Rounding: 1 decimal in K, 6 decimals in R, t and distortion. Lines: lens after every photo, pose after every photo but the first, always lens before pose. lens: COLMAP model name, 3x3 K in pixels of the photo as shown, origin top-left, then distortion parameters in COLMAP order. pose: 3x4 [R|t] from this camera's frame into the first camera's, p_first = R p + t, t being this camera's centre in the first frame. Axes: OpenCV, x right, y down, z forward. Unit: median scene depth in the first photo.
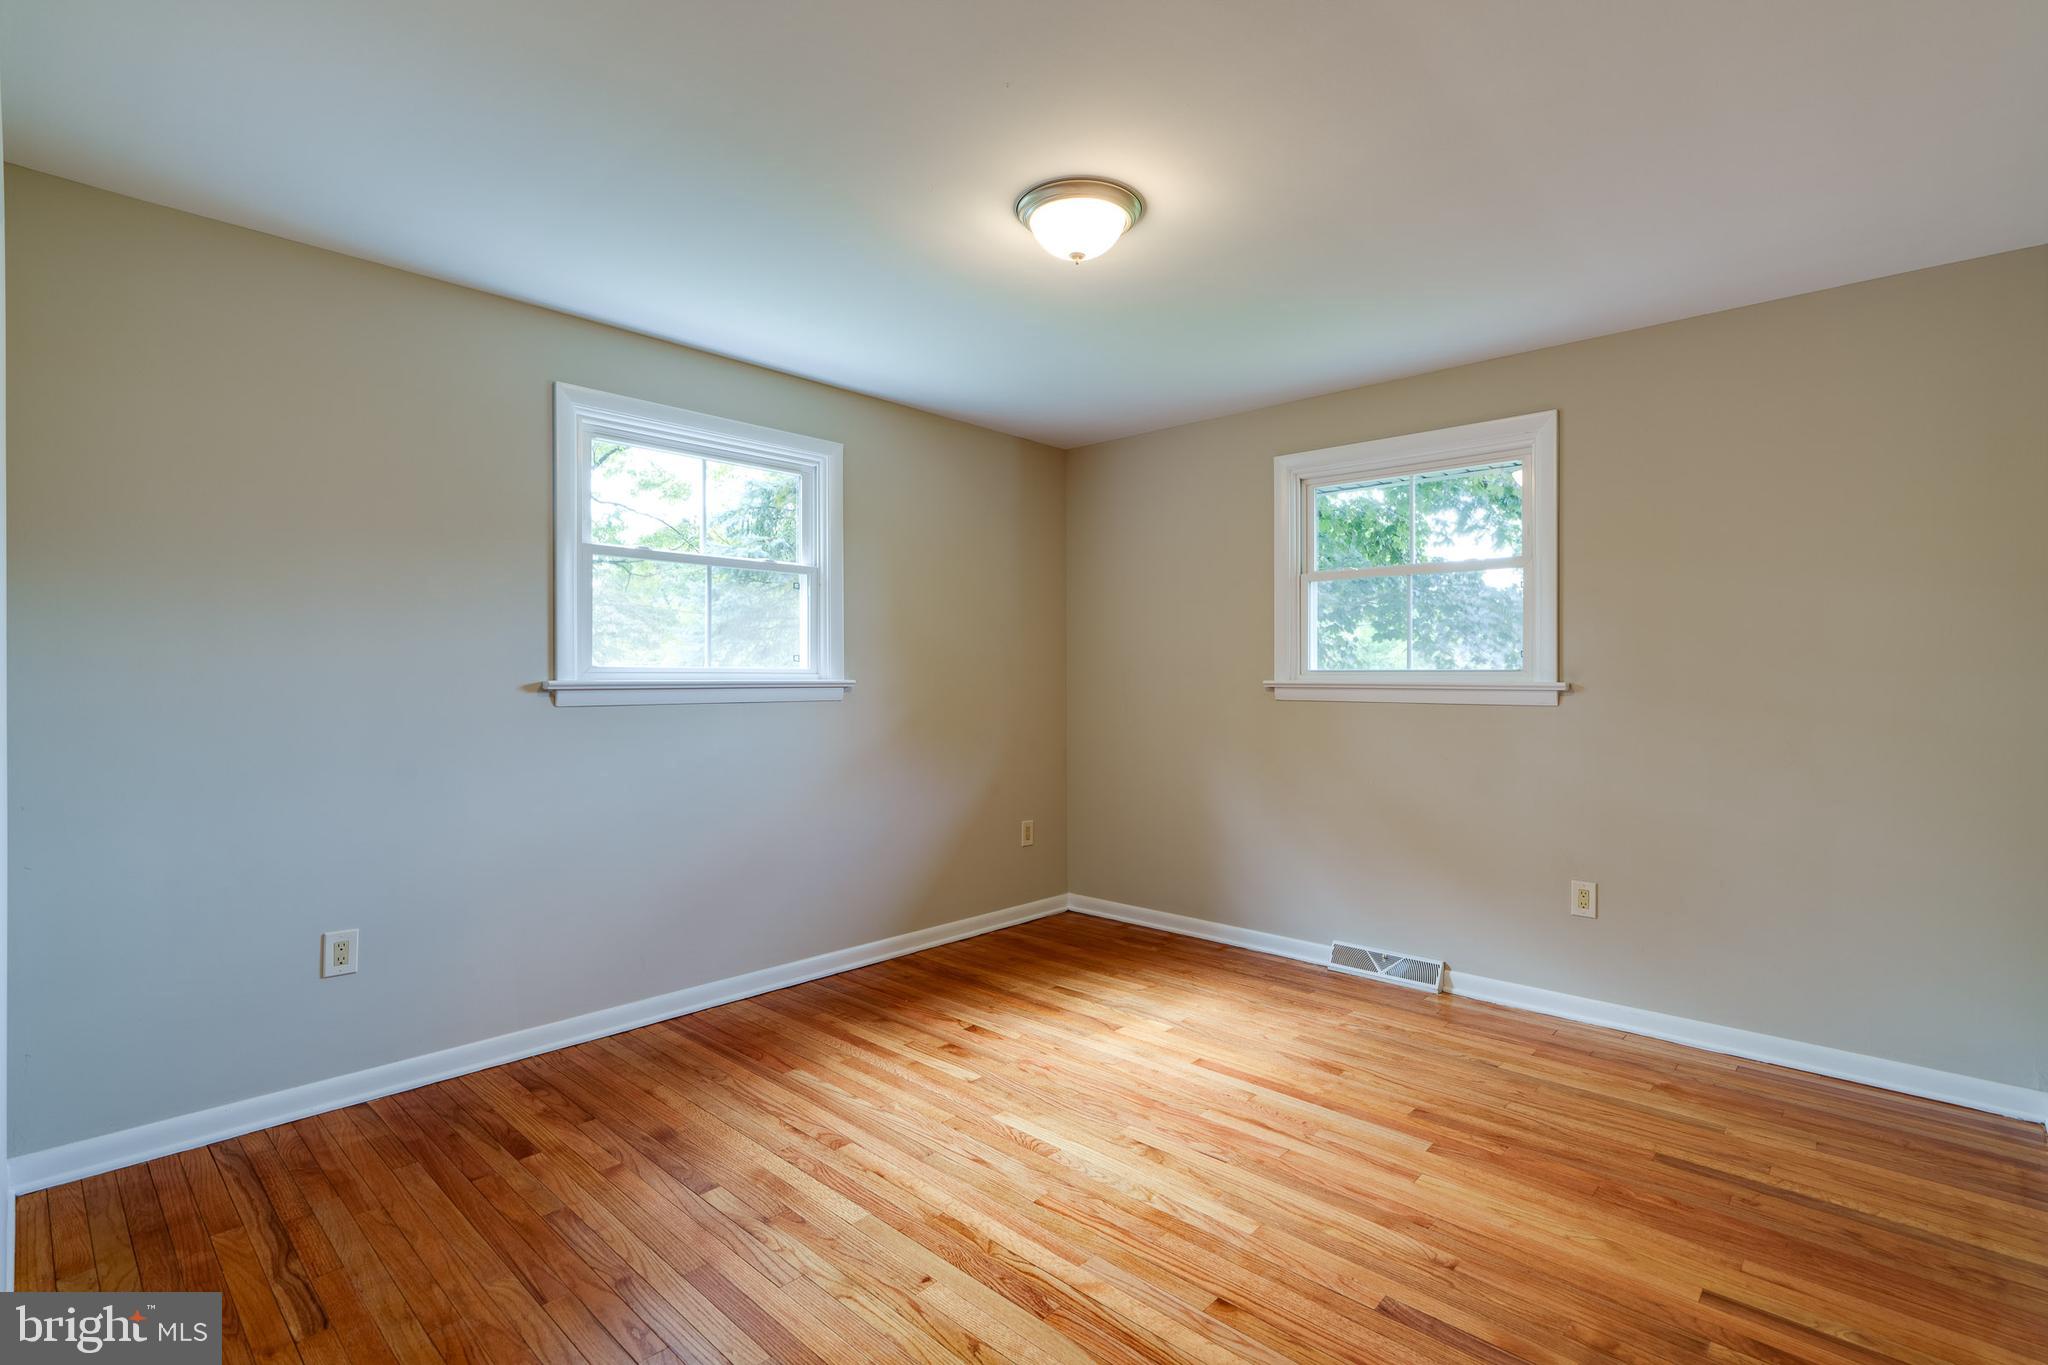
lens RADIAL K [[947.5, 0, 1063.2], [0, 947.5, 663.6], [0, 0, 1]] dist [-0.003009, -0.000100]
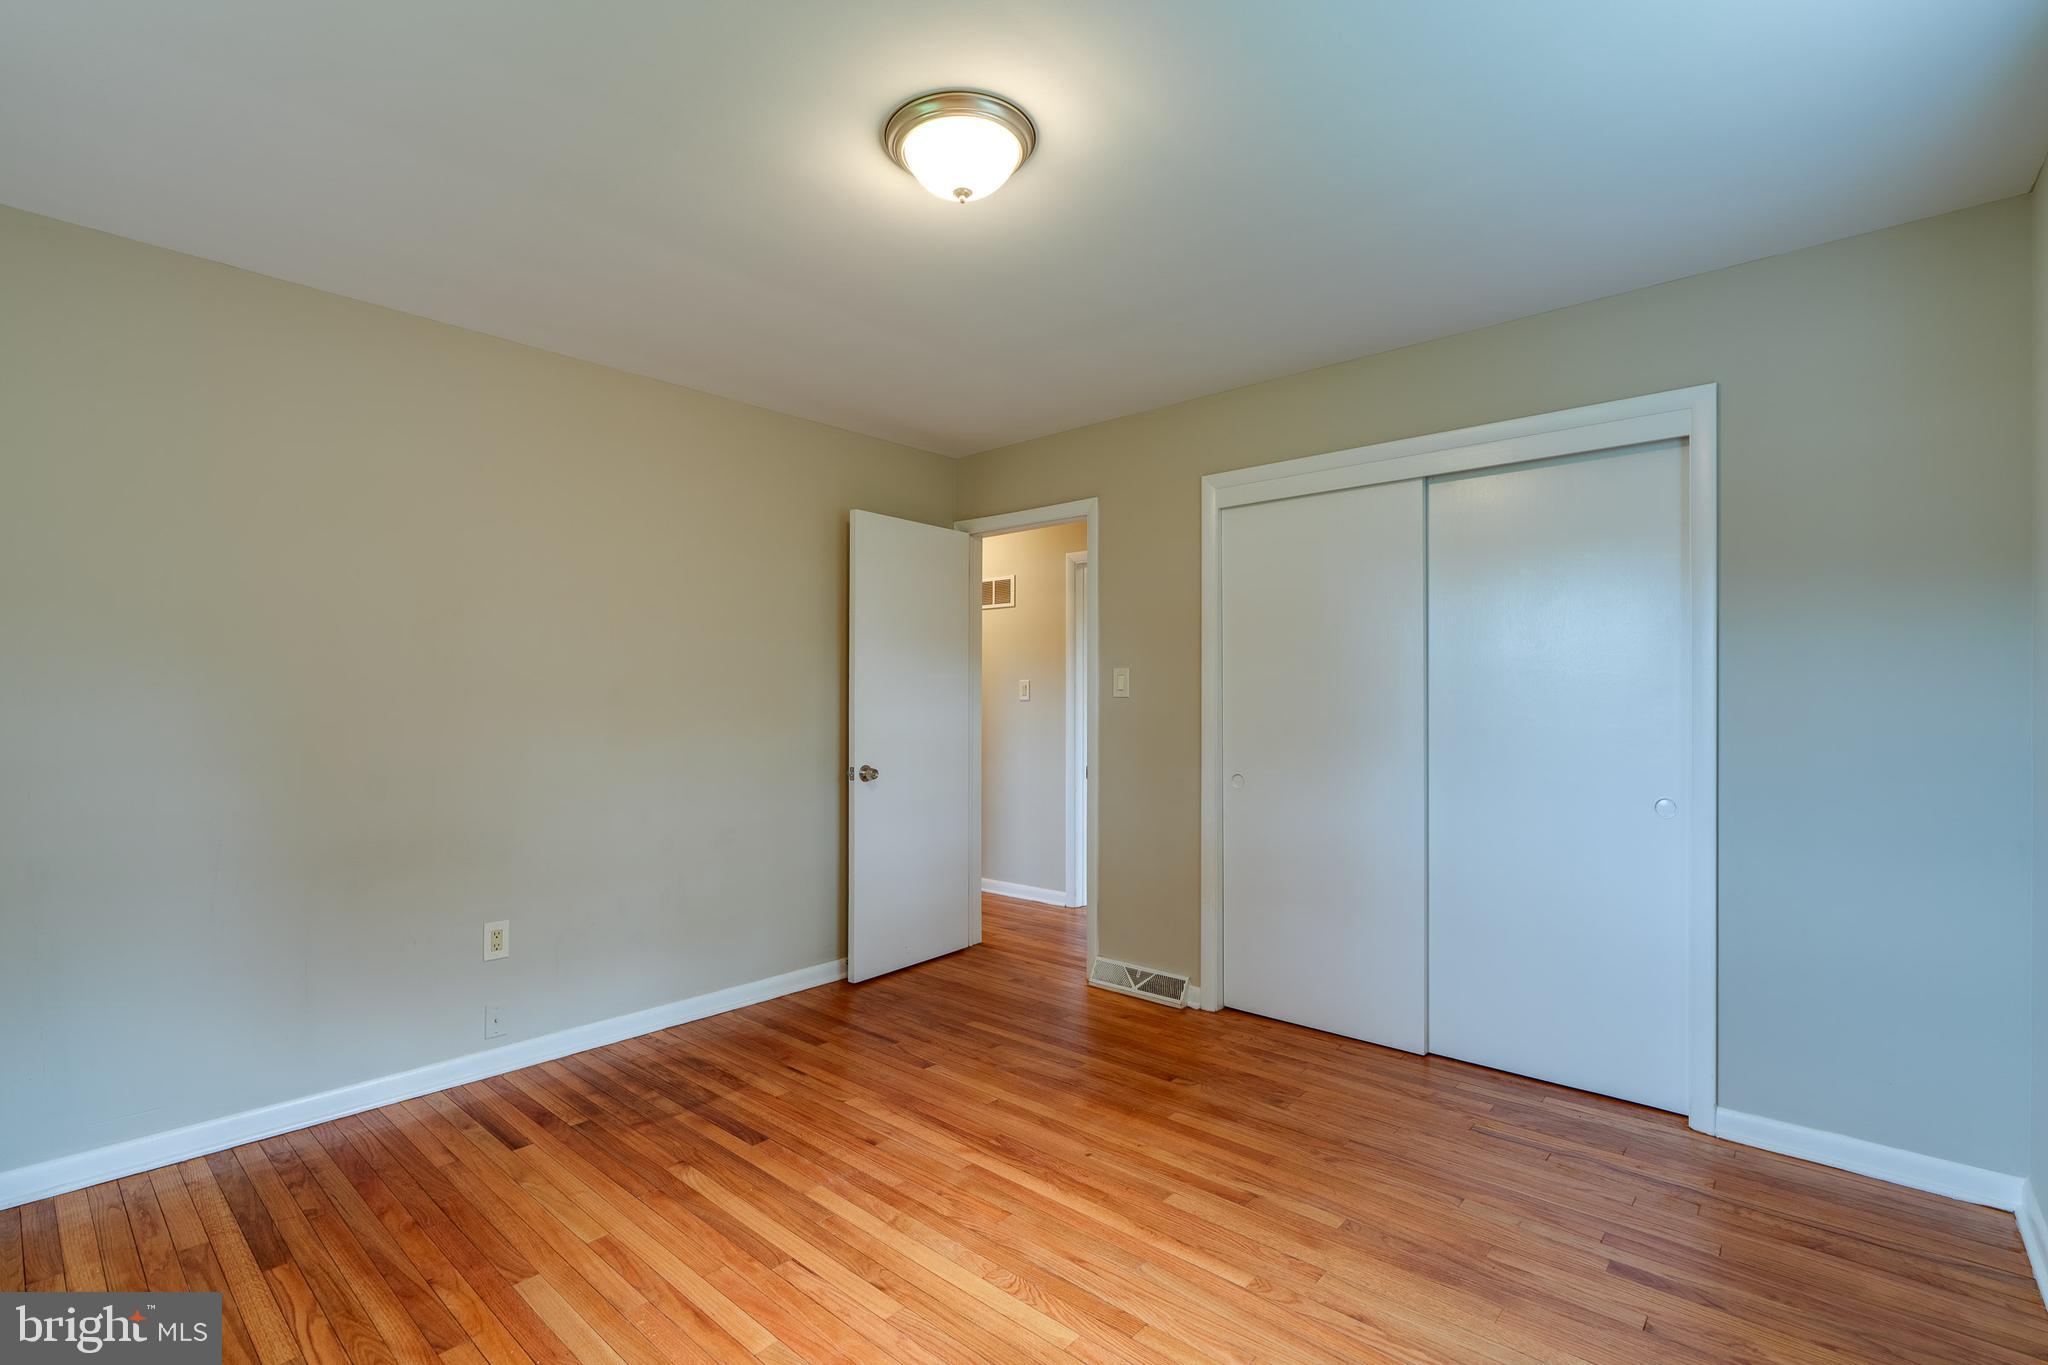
lens RADIAL K [[932.5, 0, 1023.0], [0, 932.5, 696.5], [0, 0, 1]] dist [-0.001618, 0.000011]
pose [[-0.999880, 0.000130, -0.015496, -0.029468], [0.000279, 0.999954, -0.009589, 0.022578], [0.015494, -0.009592, -0.999834, 2.081239]]
